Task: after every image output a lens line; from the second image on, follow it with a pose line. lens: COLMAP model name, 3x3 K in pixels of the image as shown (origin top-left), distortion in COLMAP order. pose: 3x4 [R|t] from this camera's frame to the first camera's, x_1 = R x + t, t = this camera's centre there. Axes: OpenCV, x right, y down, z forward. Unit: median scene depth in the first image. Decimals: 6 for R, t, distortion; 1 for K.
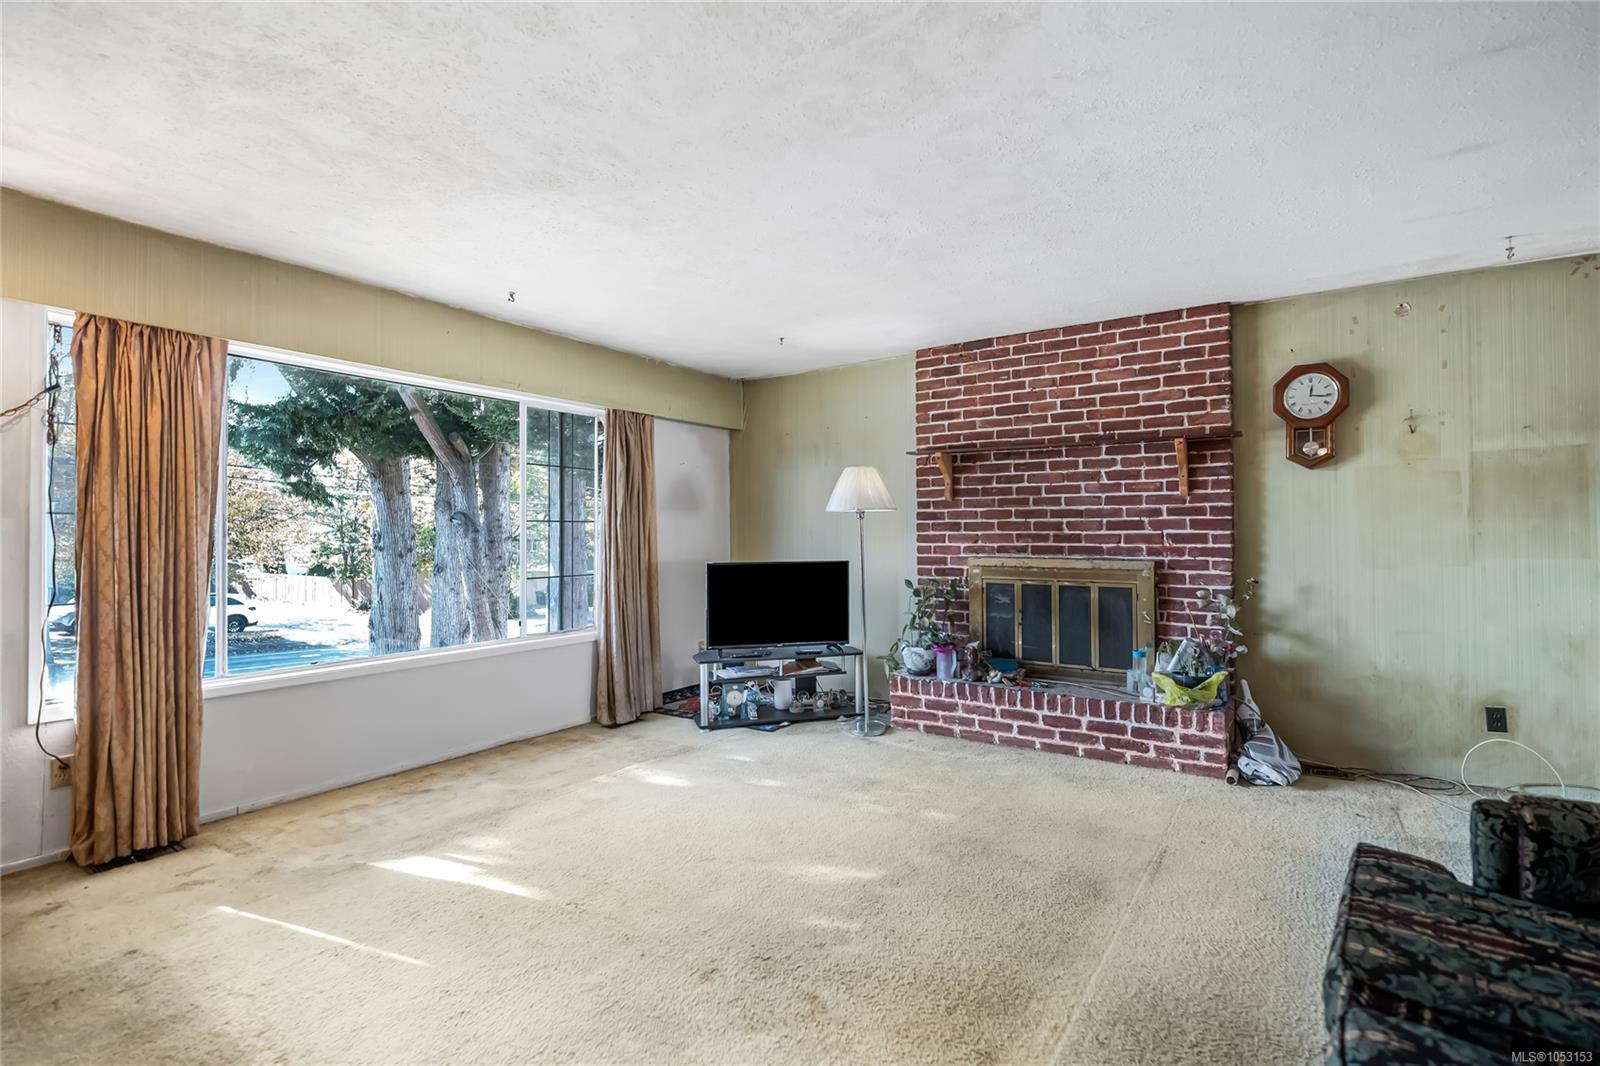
lens RADIAL K [[747.5, 0, 802.7], [0, 747.5, 533.0], [0, 0, 1]] dist [0.003363, -0.005566]
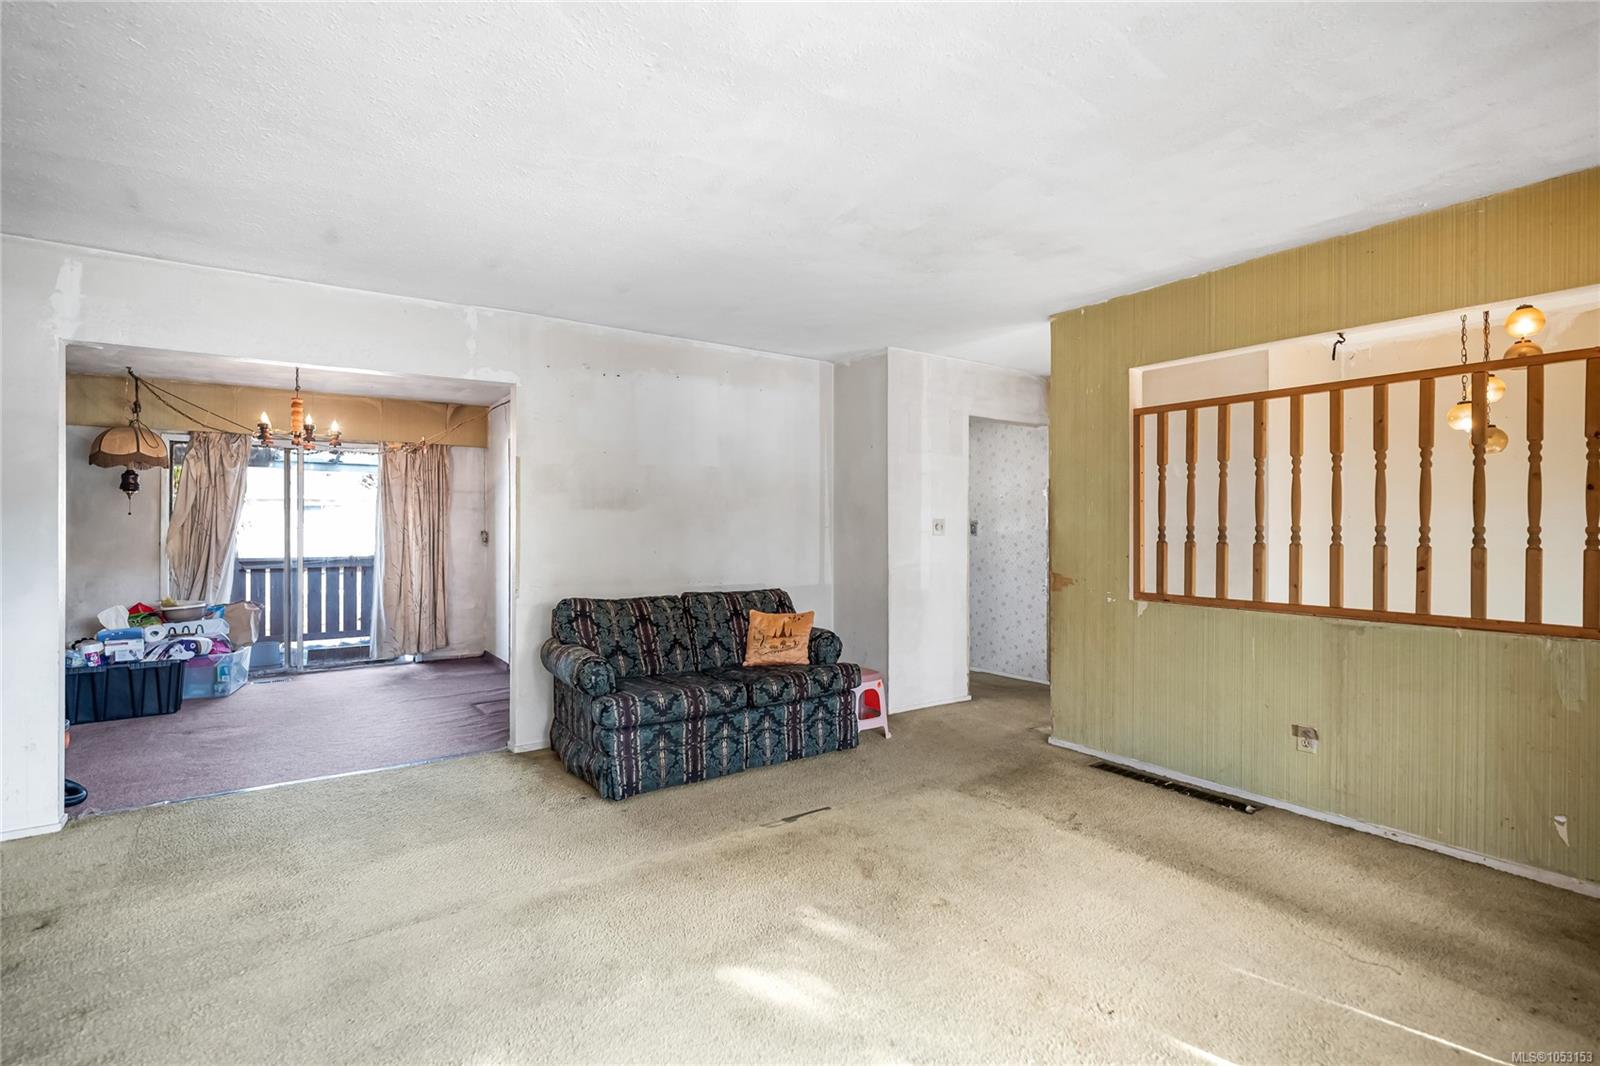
lens RADIAL K [[747.5, 0, 802.7], [0, 747.5, 533.0], [0, 0, 1]] dist [0.003363, -0.005566]
pose [[-0.936740, 0.005716, 0.349980, -0.164944], [0.005150, 0.999983, -0.002548, -0.004640], [-0.349989, -0.000584, -0.936754, 1.082877]]
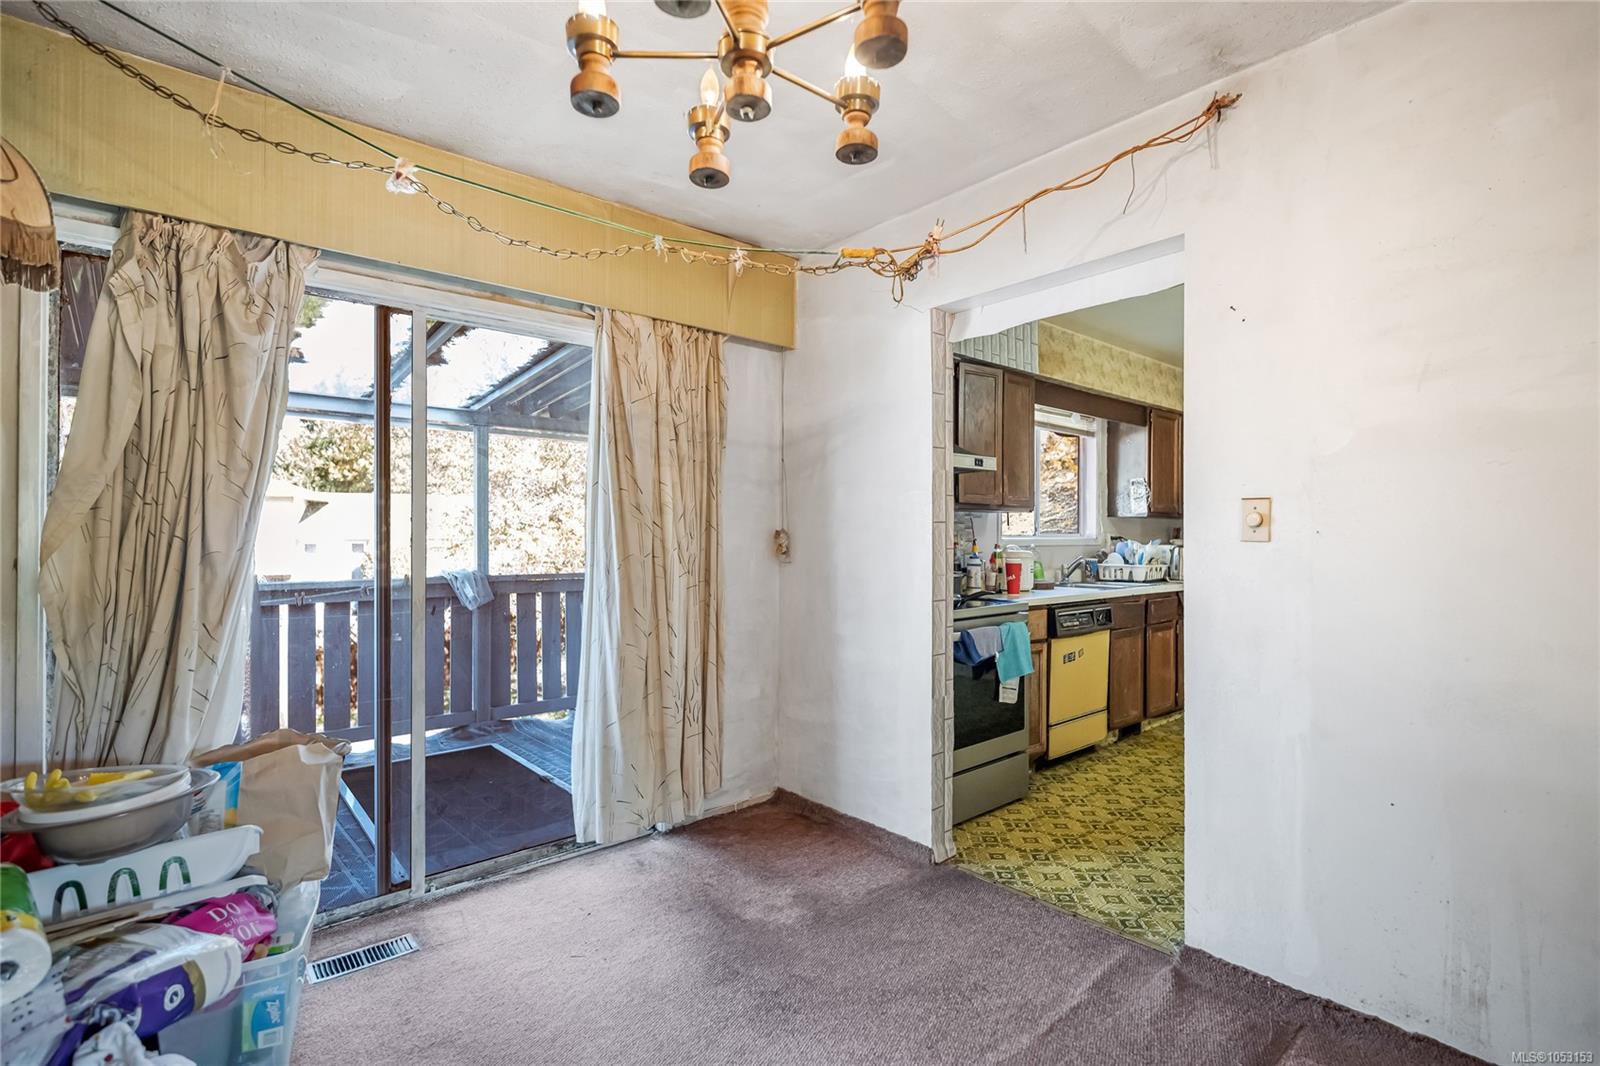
lens RADIAL K [[761.1, 0, 807.9], [0, 761.1, 535.7], [0, 0, 1]] dist [0.004471, -0.011038]
pose [[-0.968082, 0.005694, 0.250570, 0.915547], [0.004453, 0.999975, -0.005521, -0.007084], [-0.250595, -0.004229, -0.968083, 0.493038]]
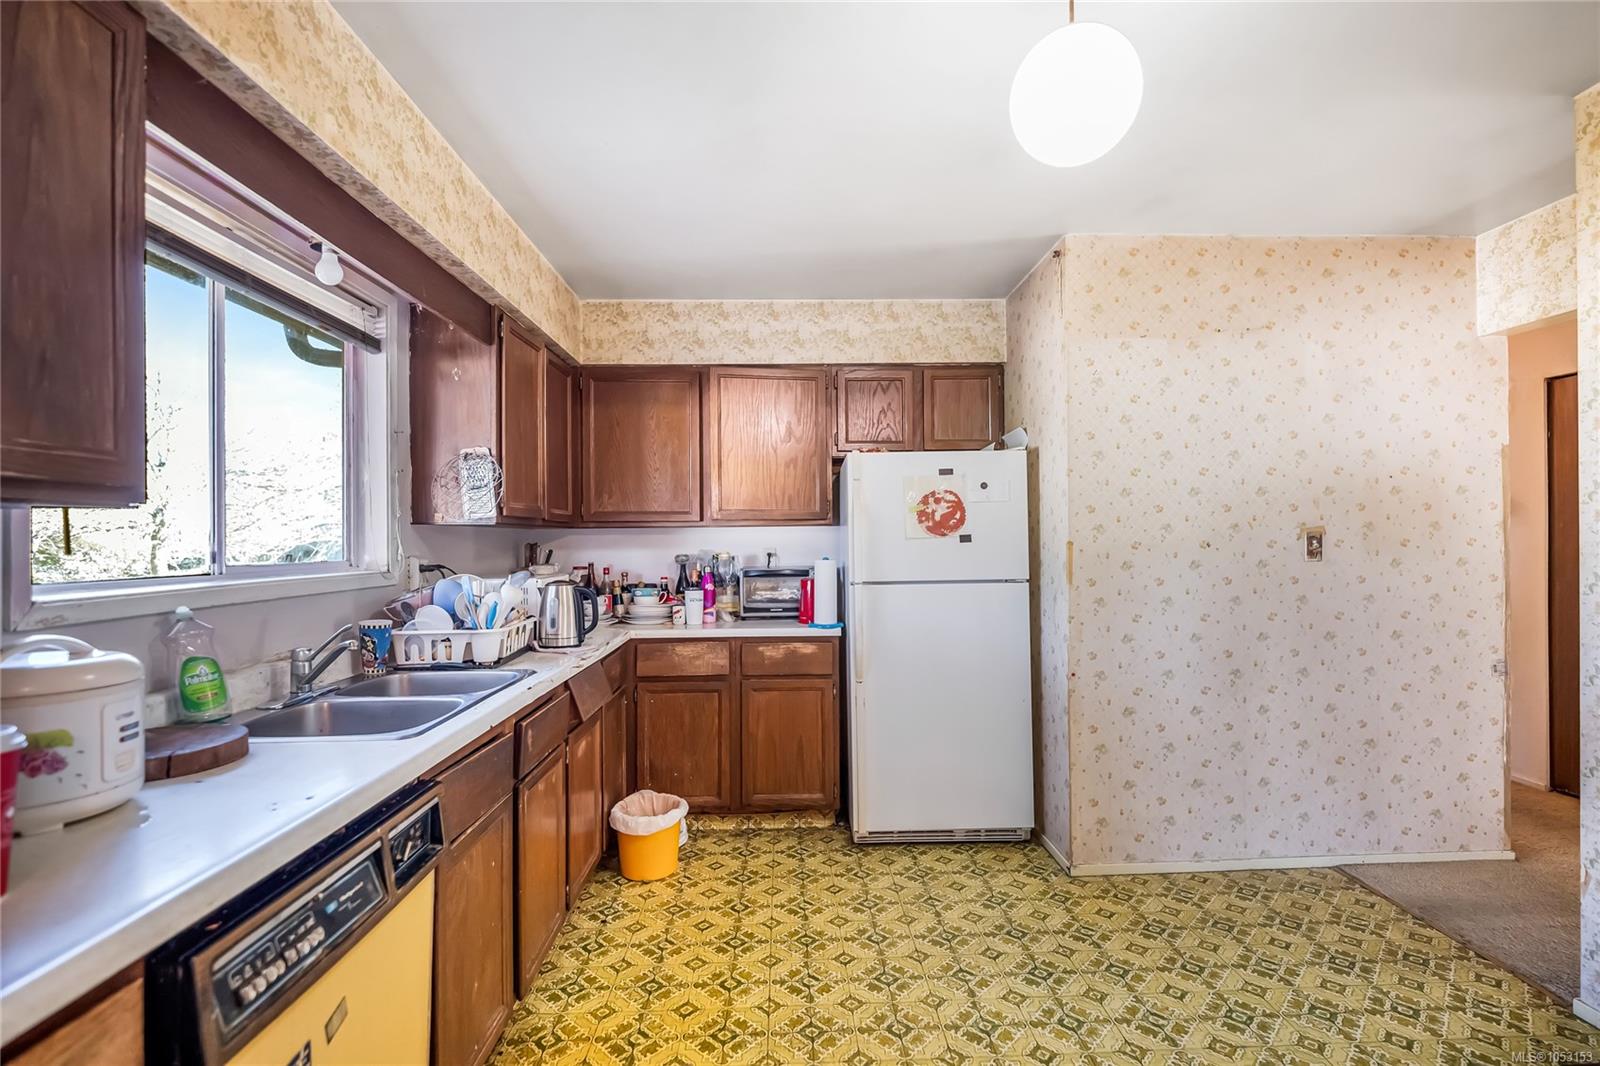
lens RADIAL K [[748.8, 0, 807.4], [0, 748.8, 541.0], [0, 0, 1]] dist [0.012234, -0.014835]
pose [[-0.812490, 0.011231, -0.582866, 0.838062], [0.010999, 0.999932, 0.003935, -0.030516], [0.582871, -0.003214, -0.812559, -0.237141]]
